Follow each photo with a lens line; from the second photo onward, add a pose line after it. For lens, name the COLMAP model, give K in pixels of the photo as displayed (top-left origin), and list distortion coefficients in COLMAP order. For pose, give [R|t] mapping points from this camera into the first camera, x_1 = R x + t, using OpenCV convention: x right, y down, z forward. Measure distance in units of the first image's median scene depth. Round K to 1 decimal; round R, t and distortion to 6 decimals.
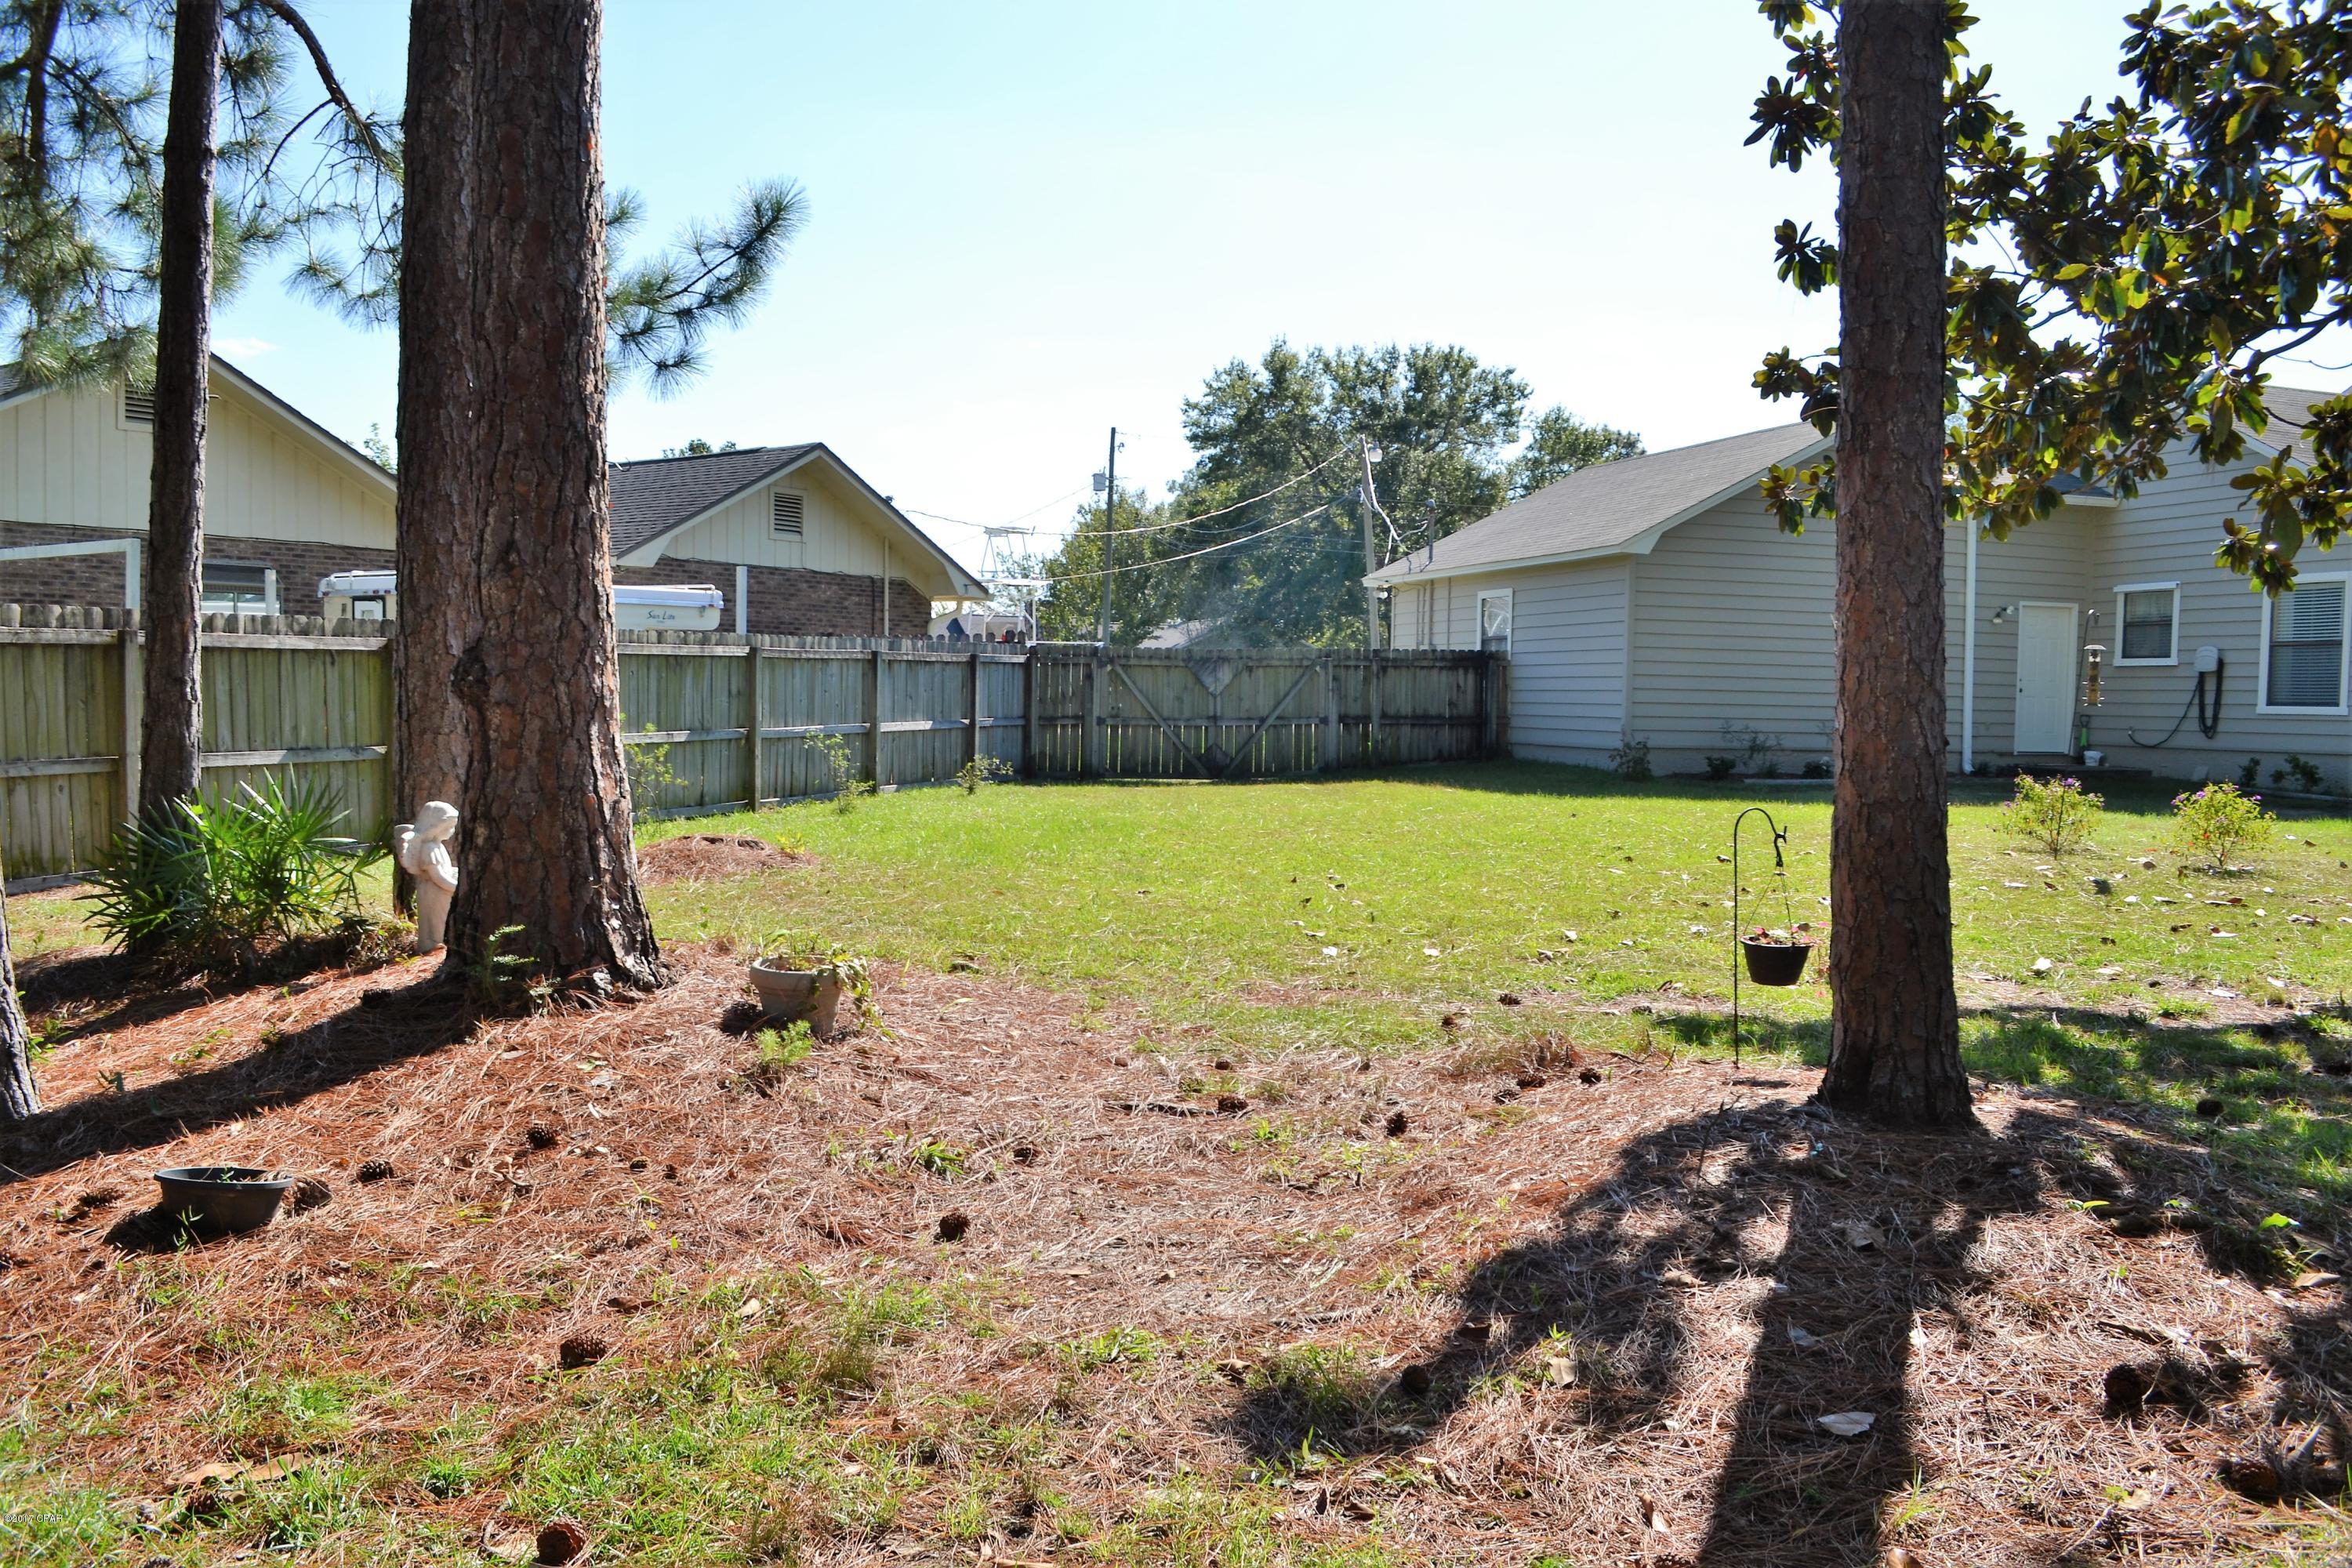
lens RADIAL K [[1878.4, 0, 1167.1], [0, 1878.4, 821.1], [0, 0, 1]] dist [-0.088391, 0.018156]
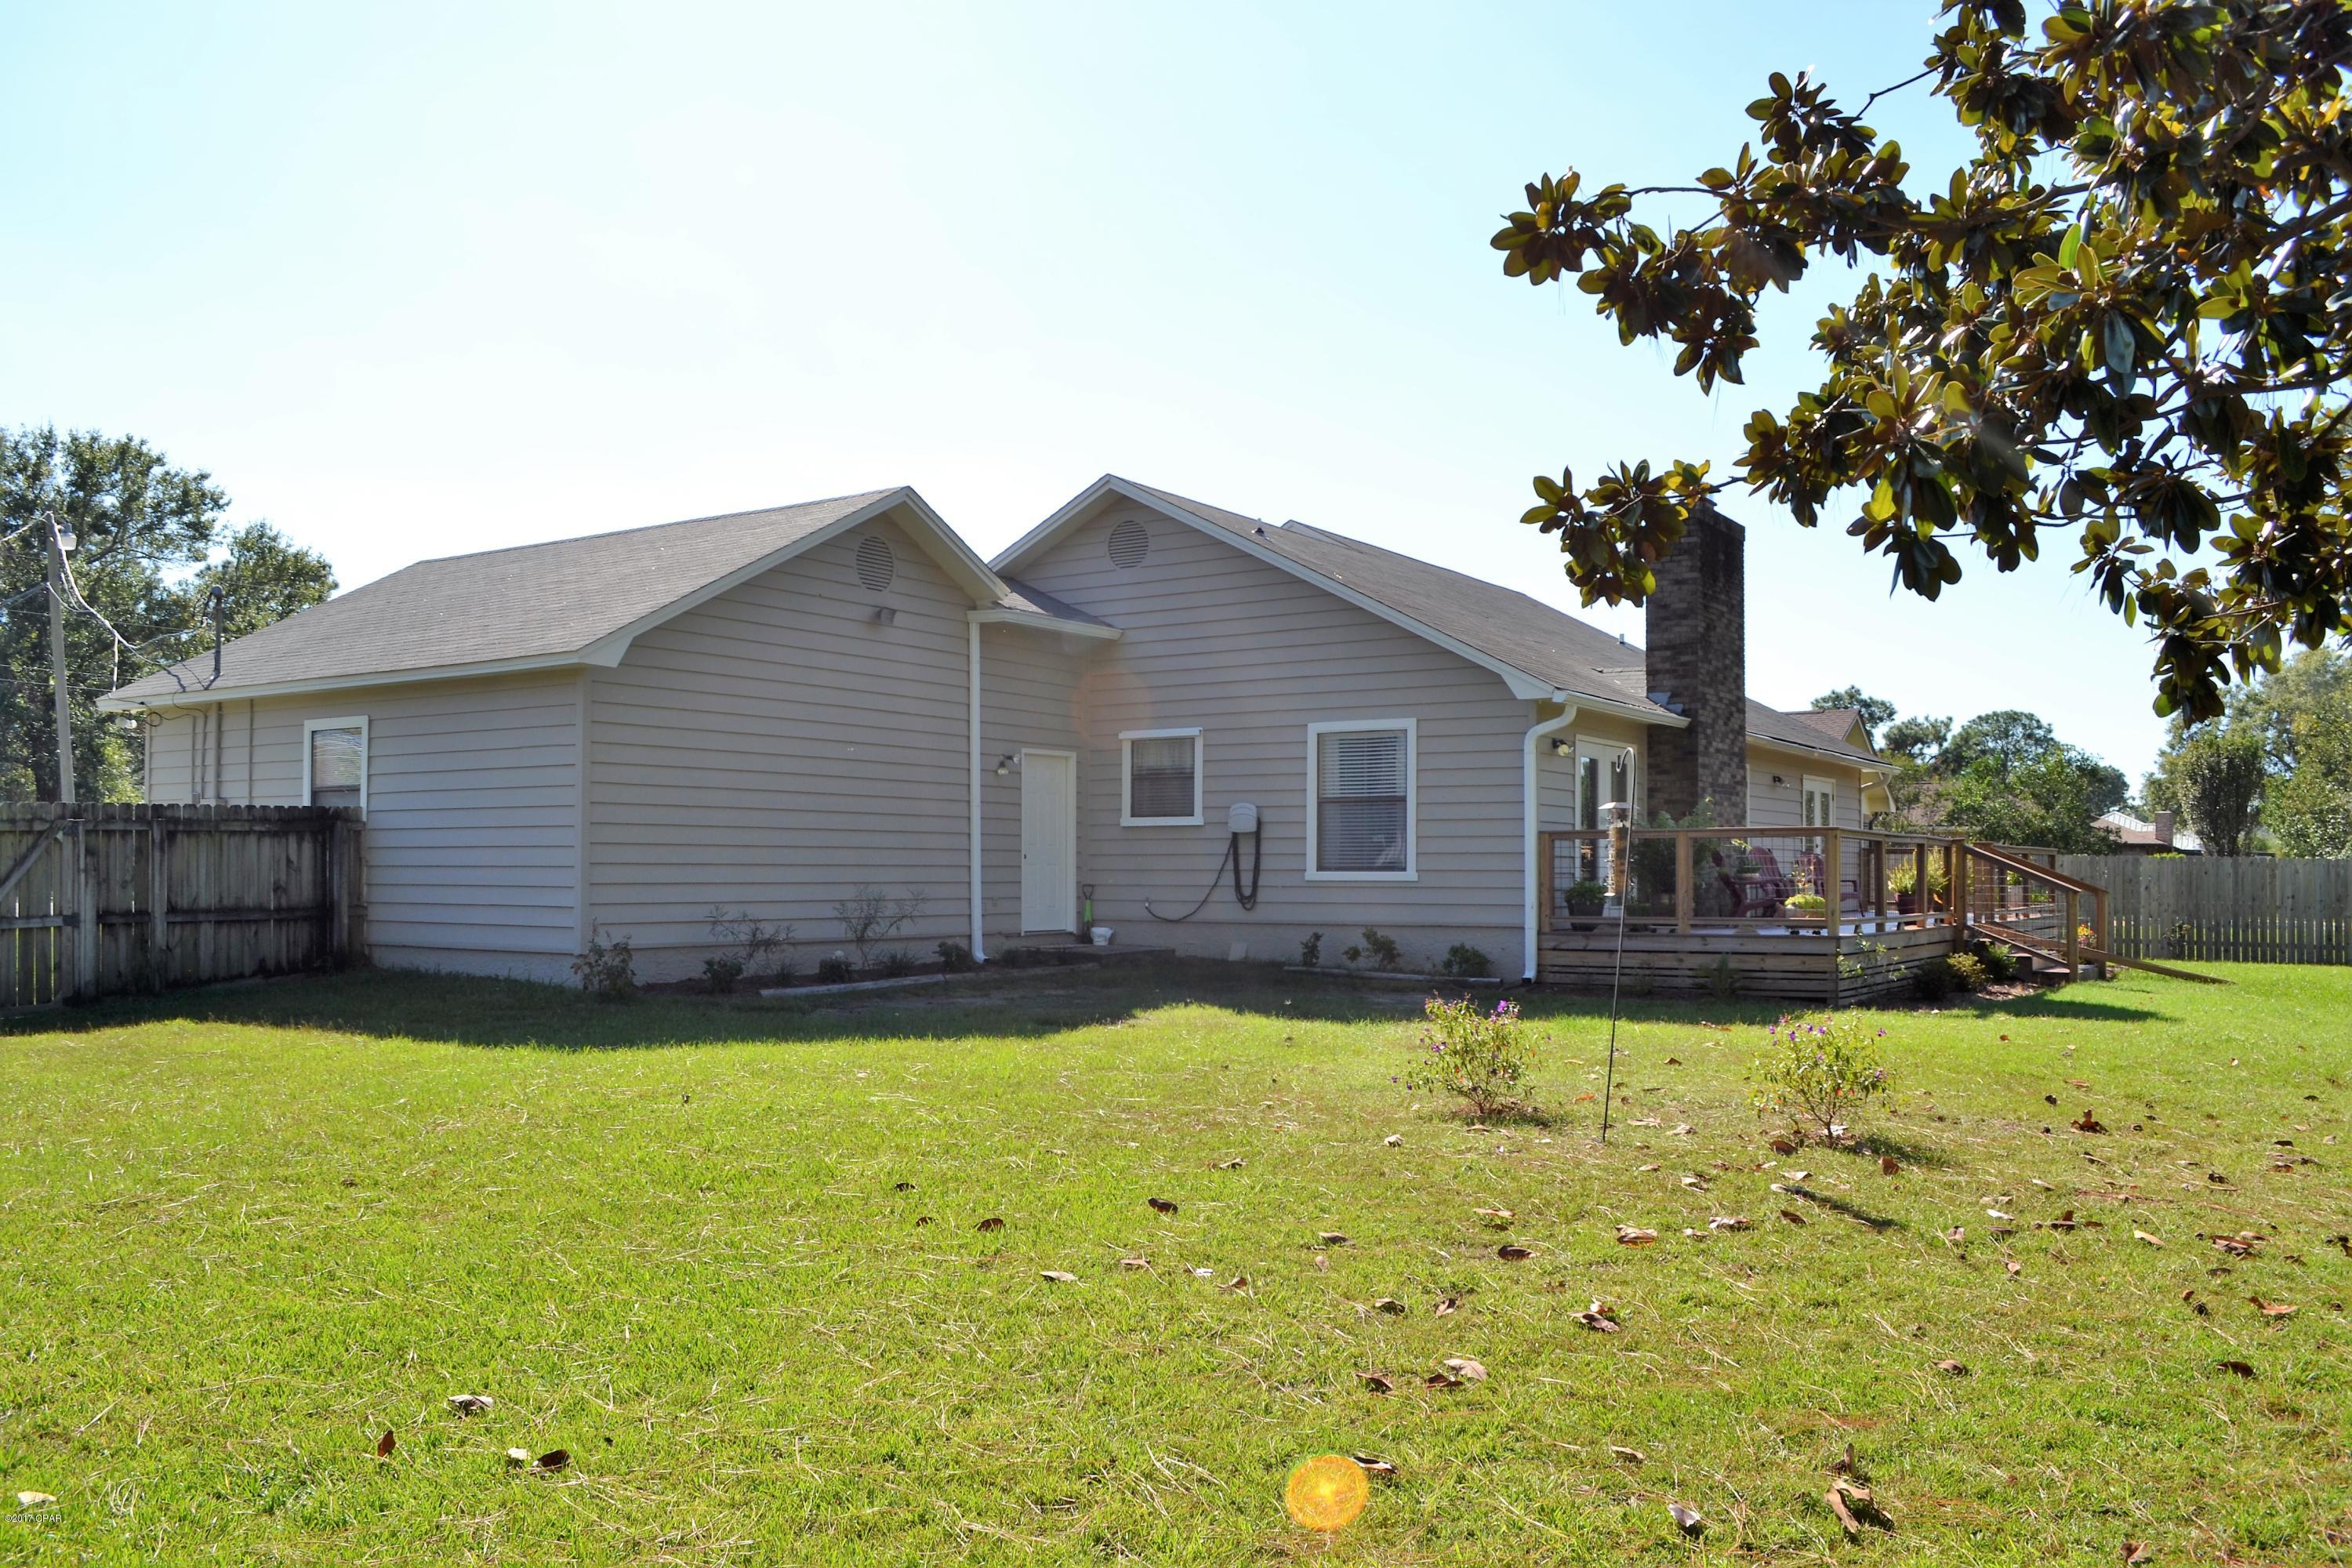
lens RADIAL K [[1878.4, 0, 1167.1], [0, 1878.4, 821.1], [0, 0, 1]] dist [-0.088391, 0.018156]
pose [[0.769889, 0.001812, 0.638176, -0.020755], [0.051966, 0.996497, -0.065521, -0.028698], [-0.636059, 0.083608, 0.767098, 0.318733]]
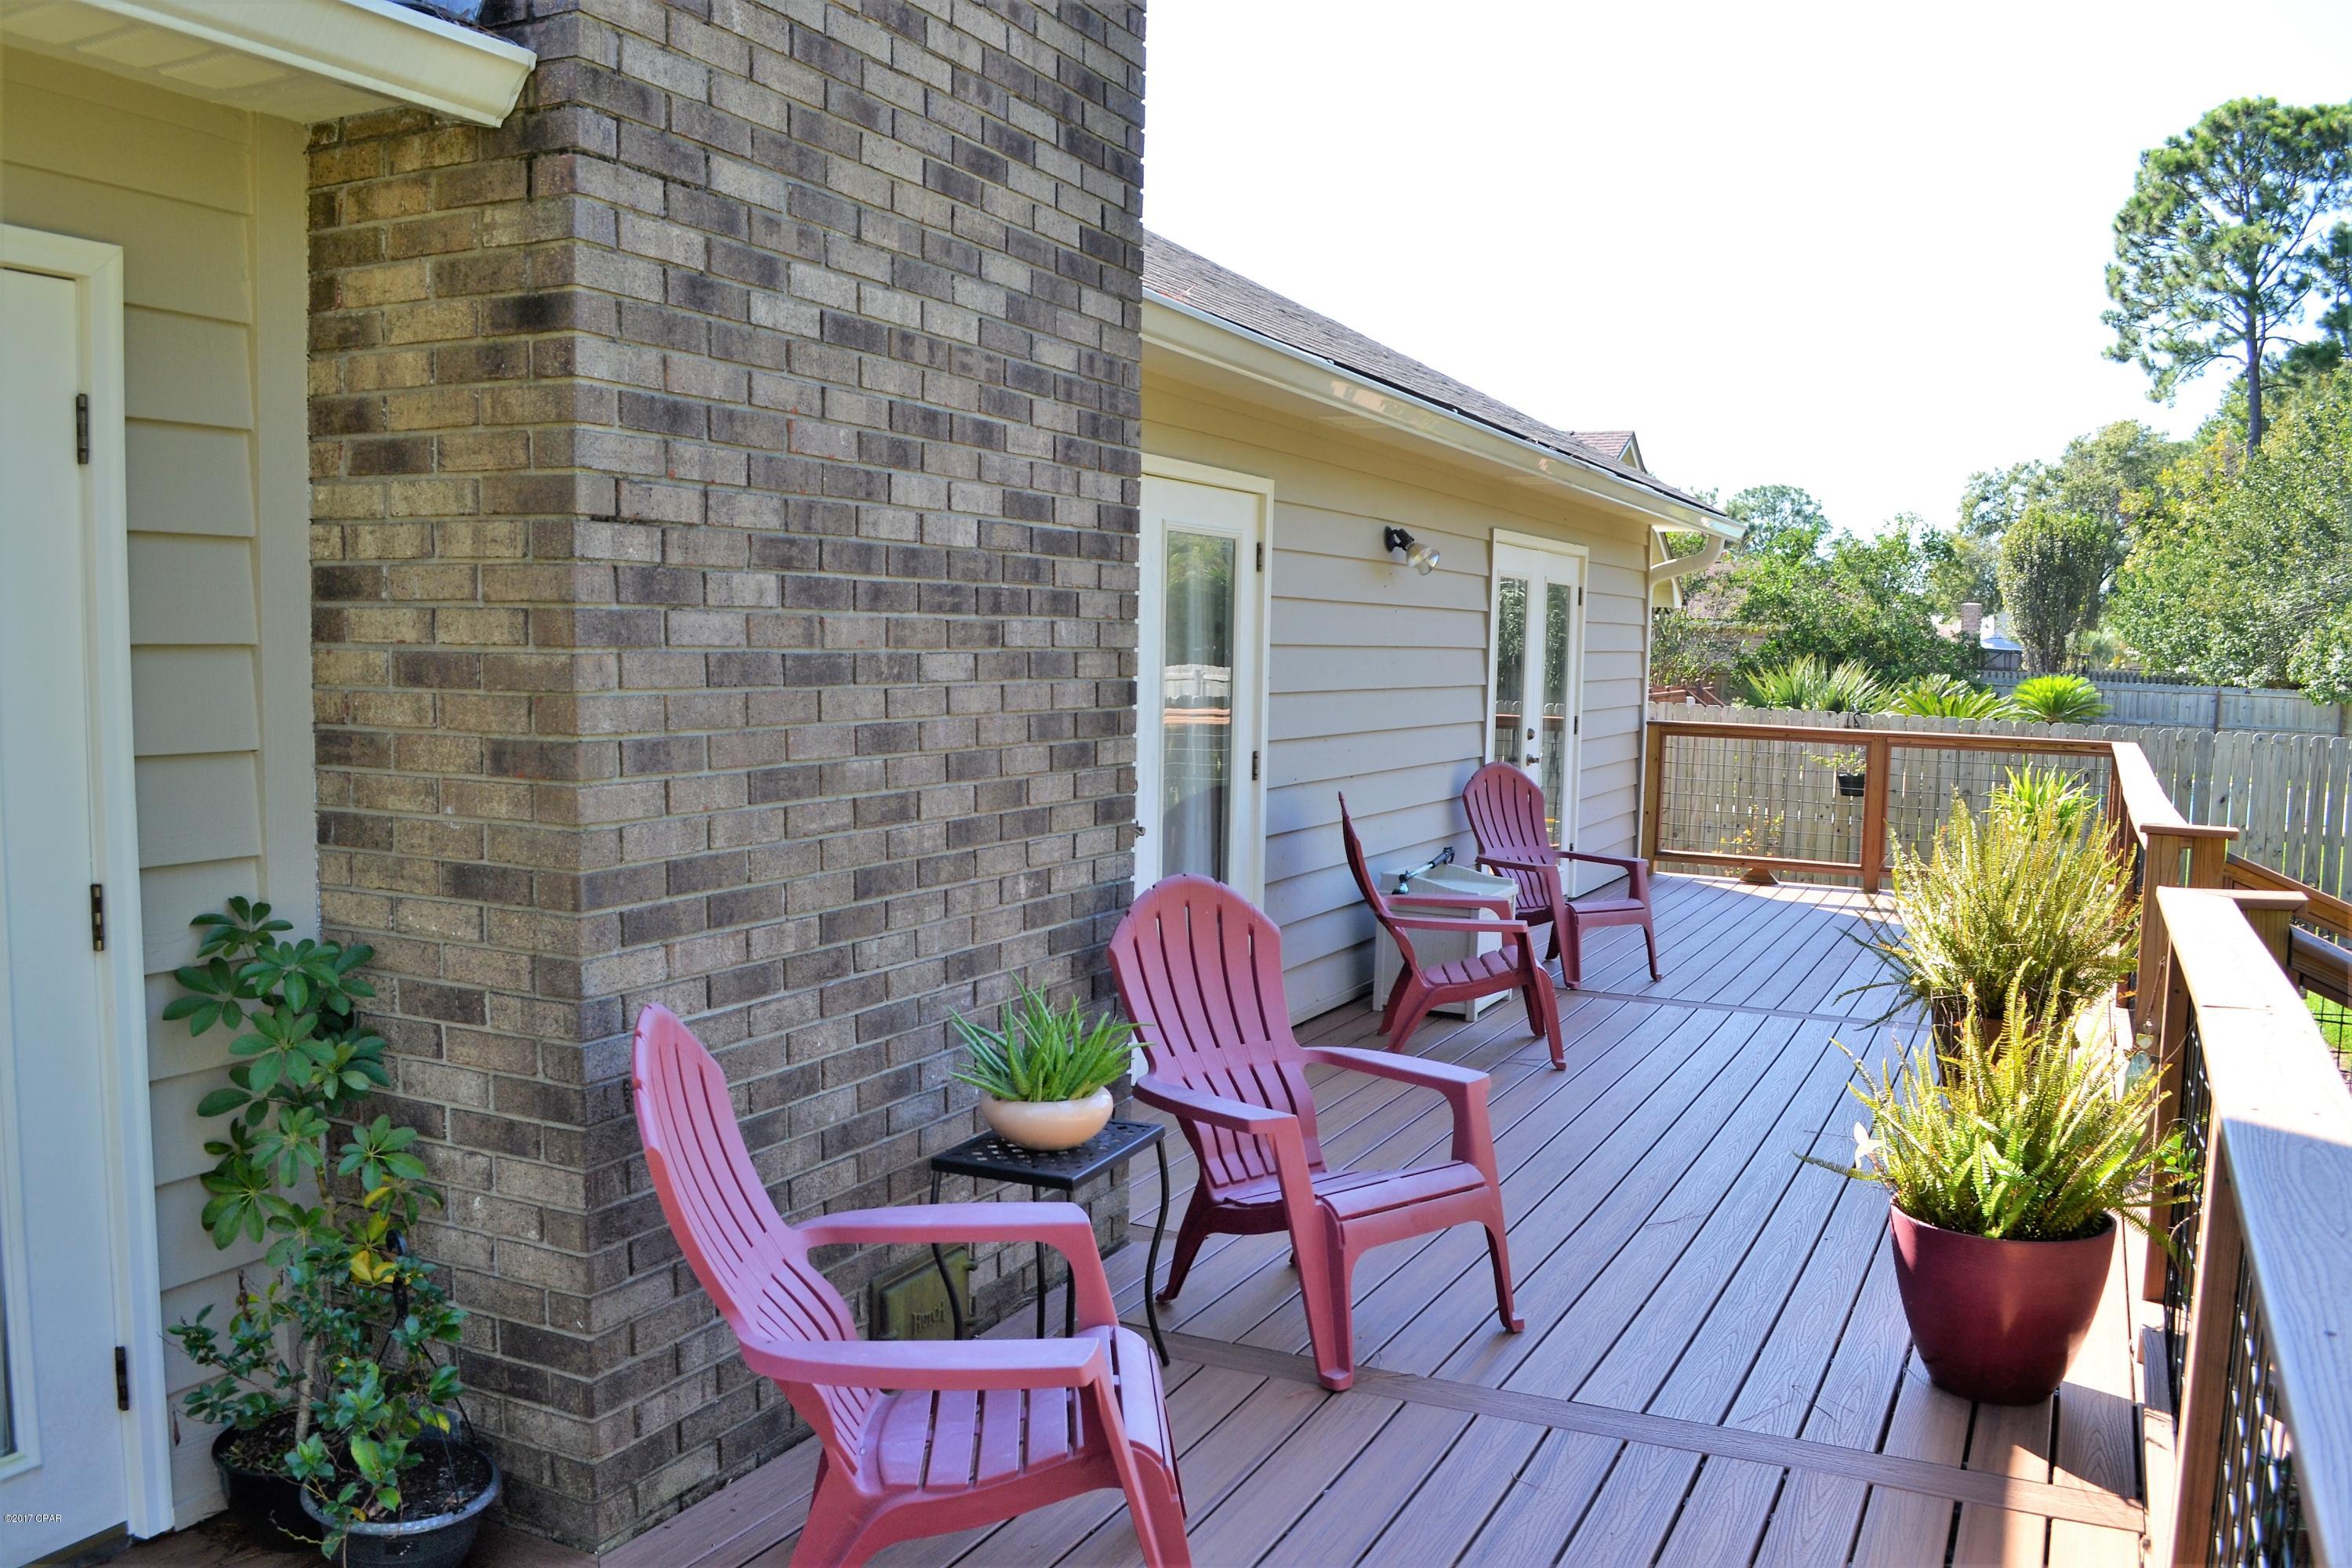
lens RADIAL K [[1895.4, 0, 1159.4], [0, 1895.4, 847.3], [0, 0, 1]] dist [-0.086103, 0.019763]
pose [[0.684575, -0.085805, 0.723875, 0.646989], [0.043562, 0.996089, 0.076875, -0.077366], [-0.727640, -0.021093, 0.685635, 0.709987]]
